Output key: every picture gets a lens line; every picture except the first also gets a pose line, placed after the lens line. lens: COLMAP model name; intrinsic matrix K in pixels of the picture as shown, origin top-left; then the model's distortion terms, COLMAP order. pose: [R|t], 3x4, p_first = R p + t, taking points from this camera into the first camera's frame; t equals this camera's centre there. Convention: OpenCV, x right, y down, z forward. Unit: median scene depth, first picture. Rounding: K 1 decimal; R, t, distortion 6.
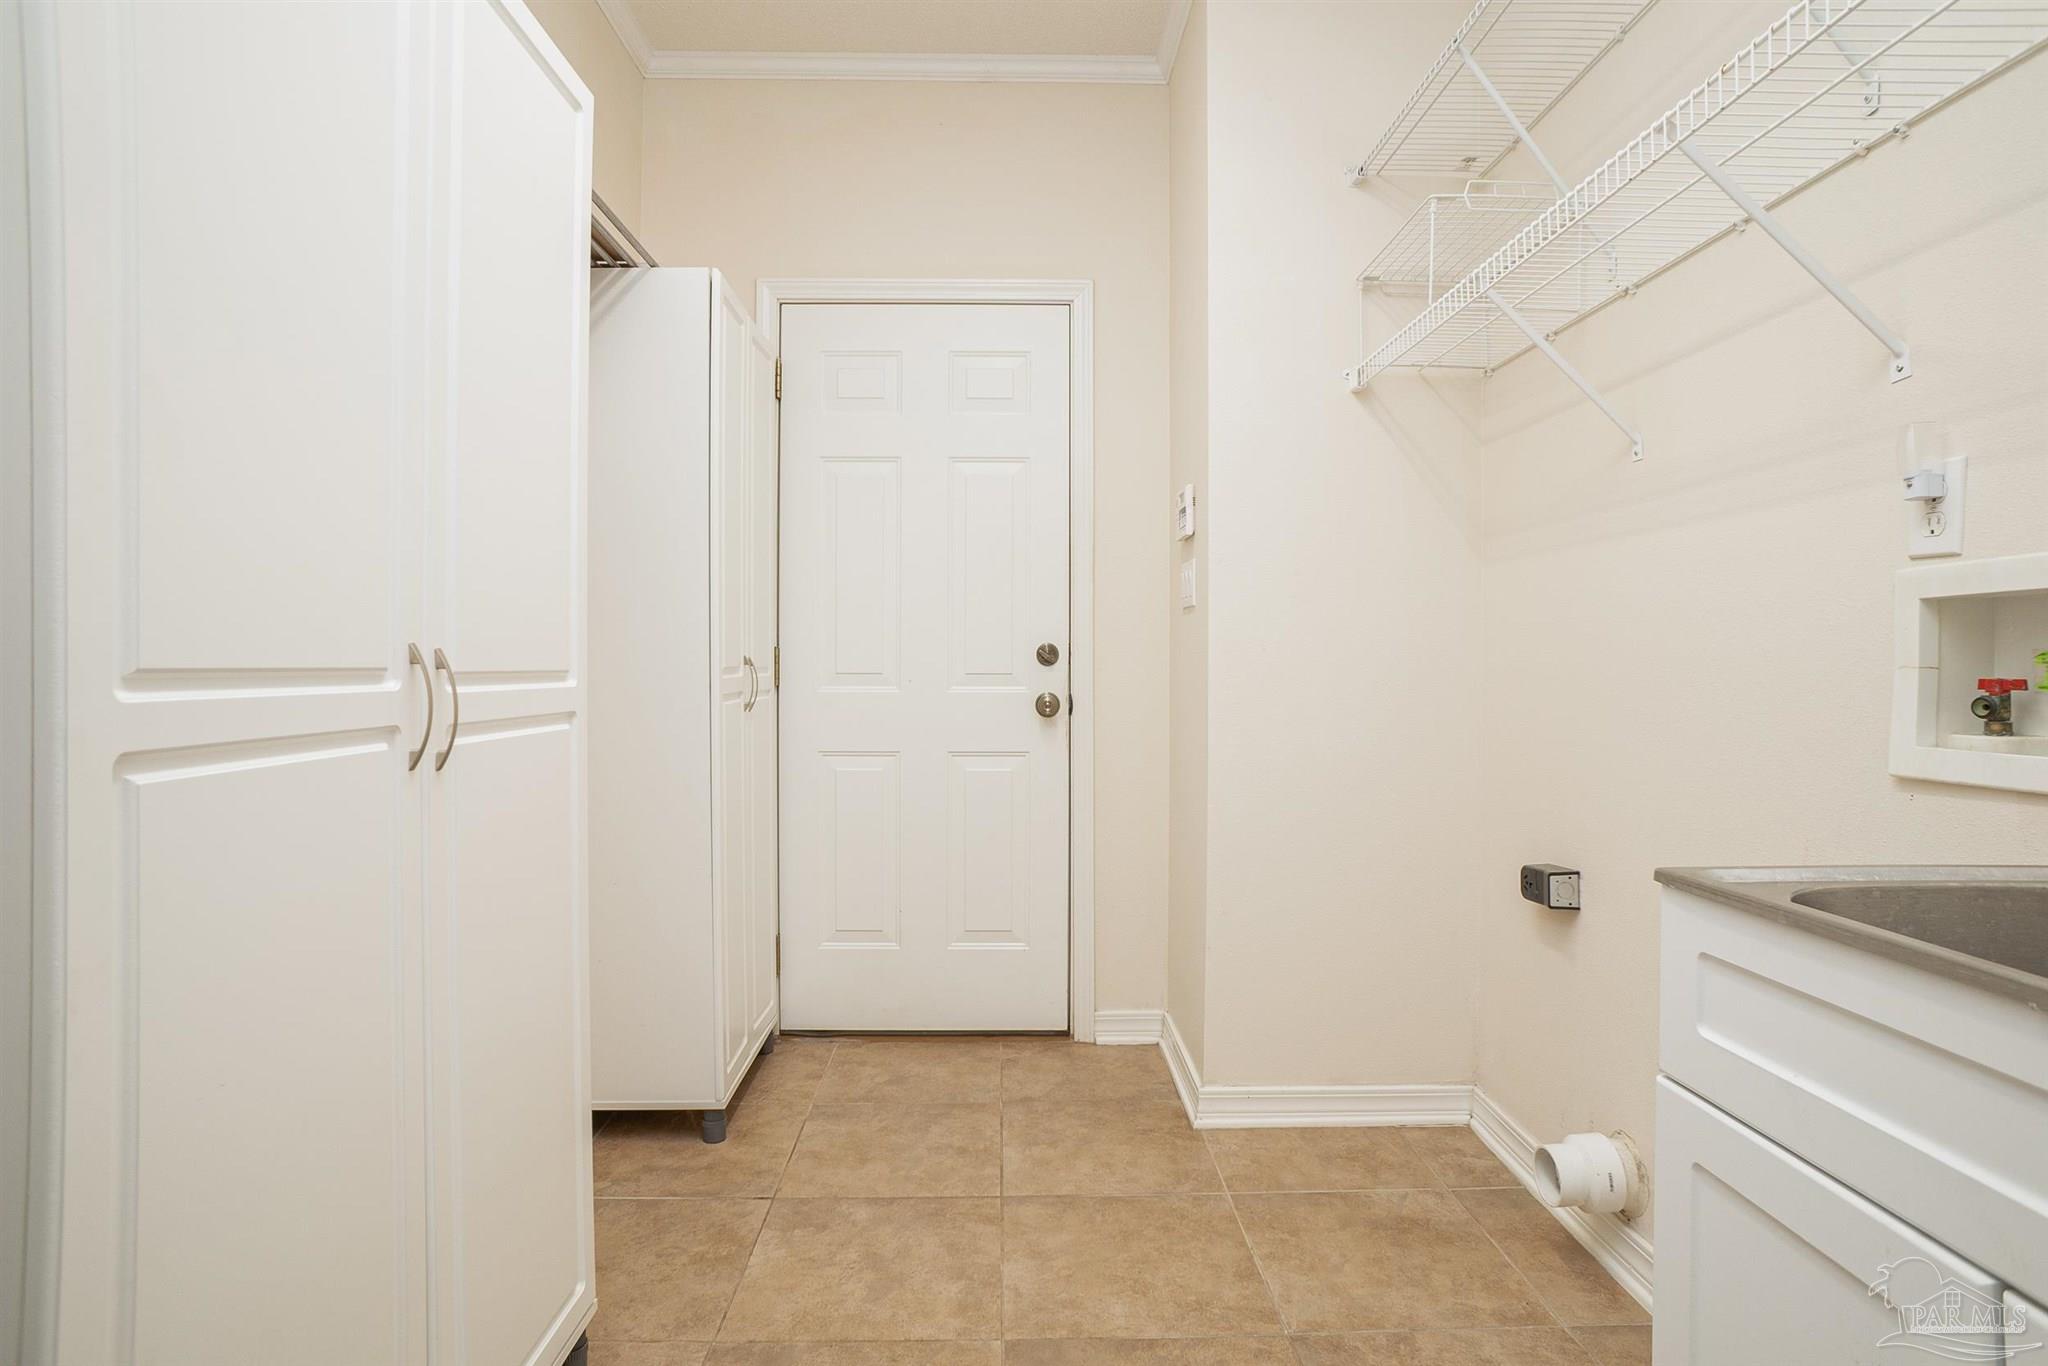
lens RADIAL K [[1079.5, 0, 1034.5], [0, 1079.5, 669.9], [0, 0, 1]] dist [-0.077456, 0.050535]
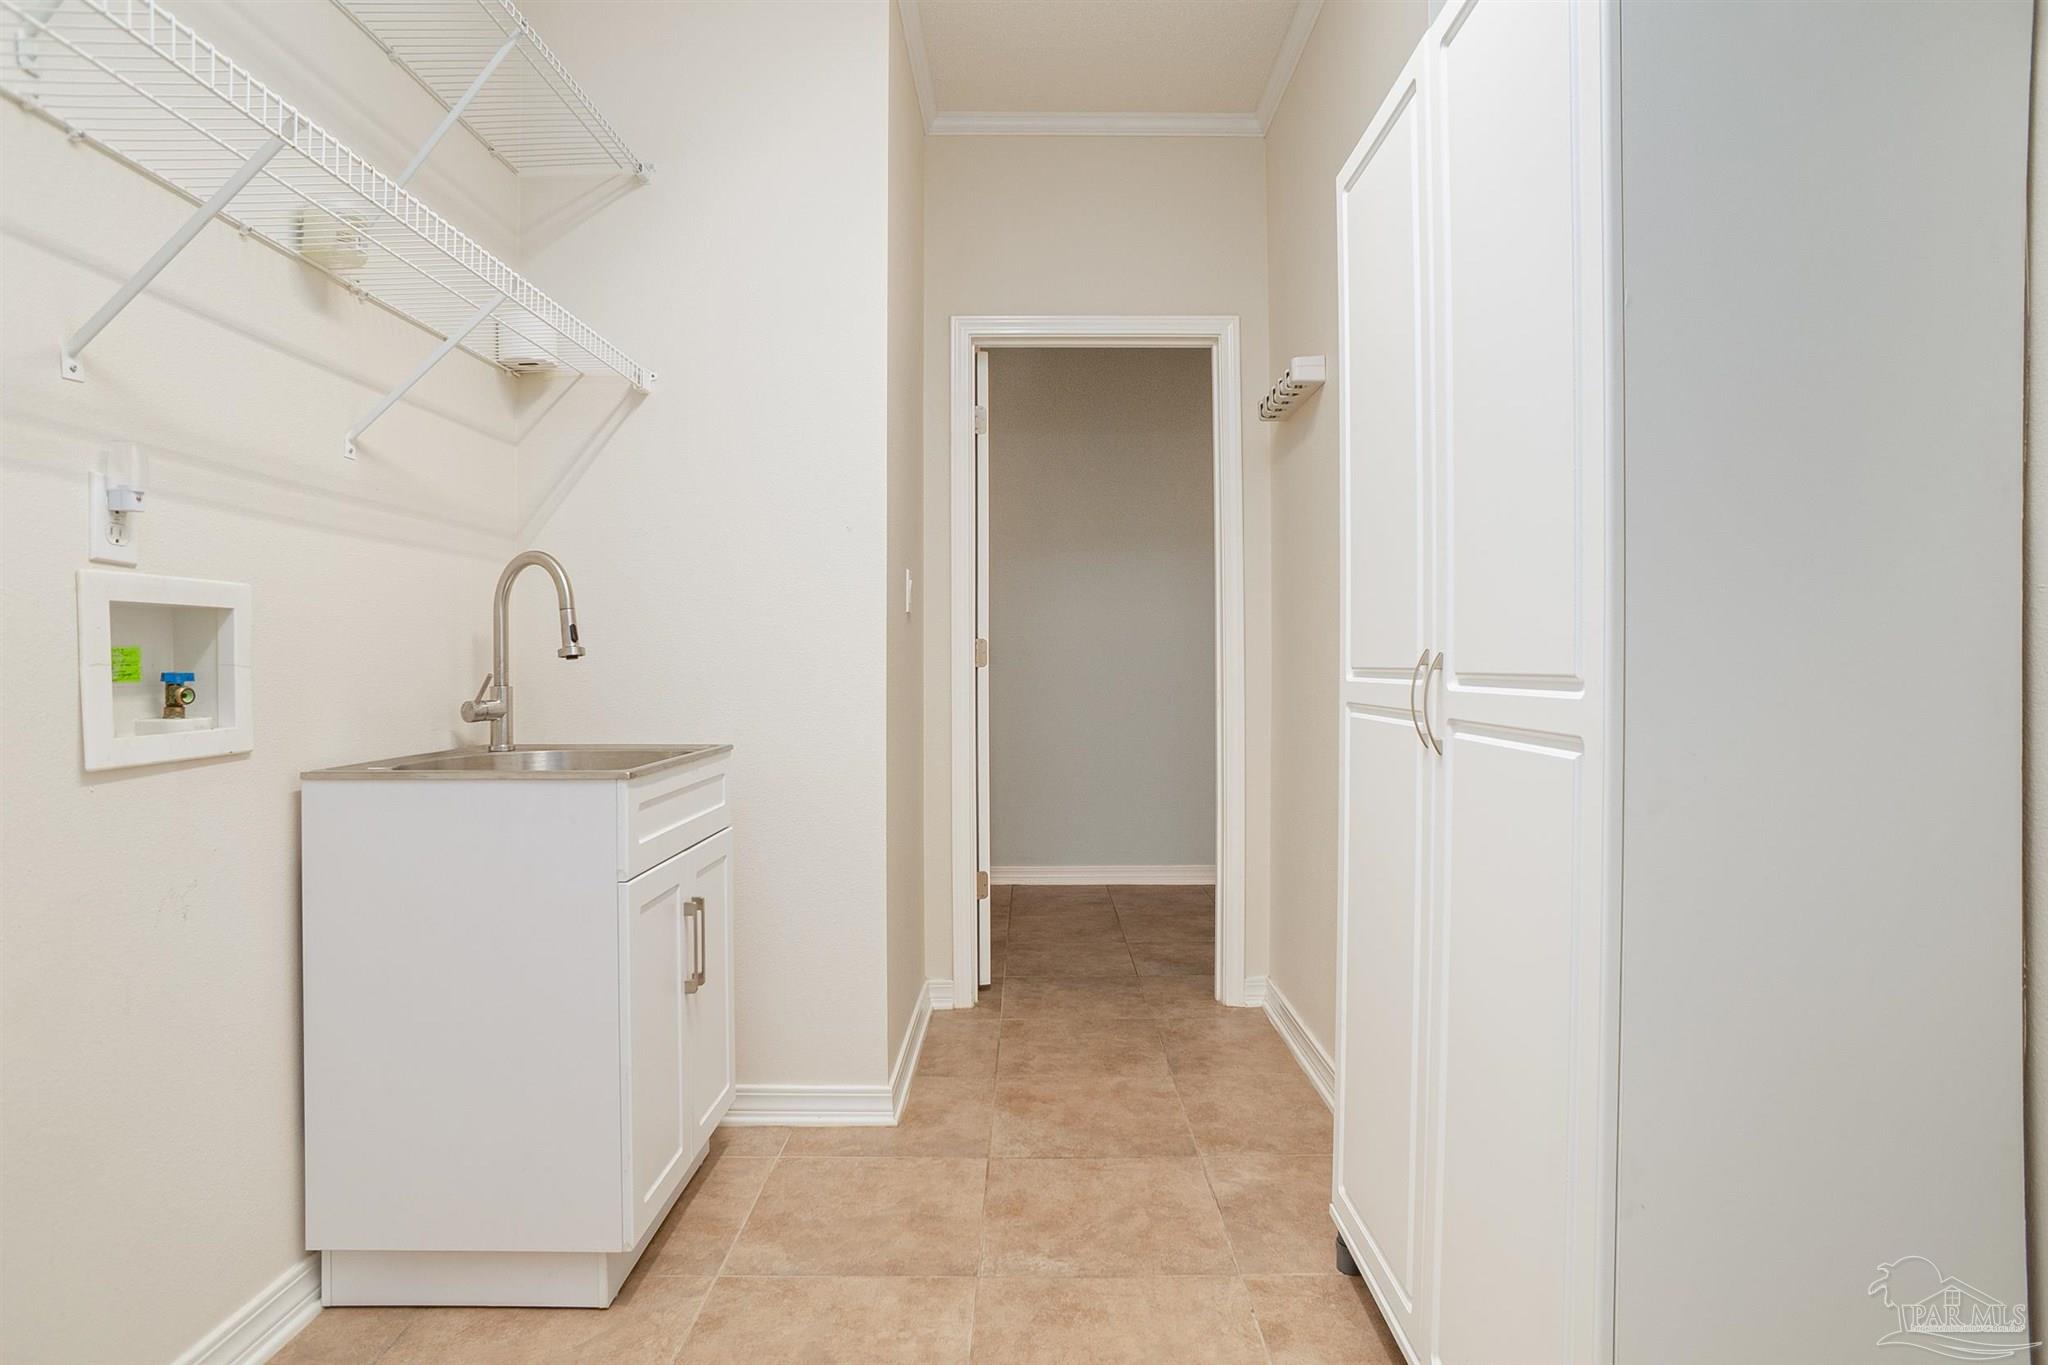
lens RADIAL K [[1079.5, 0, 1034.5], [0, 1079.5, 669.4], [0, 0, 1]] dist [-0.077456, 0.050535]
pose [[-0.998760, 0.001452, -0.049772, -0.043275], [-0.000776, 0.999000, 0.044714, -0.046608], [0.049787, 0.044697, -0.997759, 2.089373]]
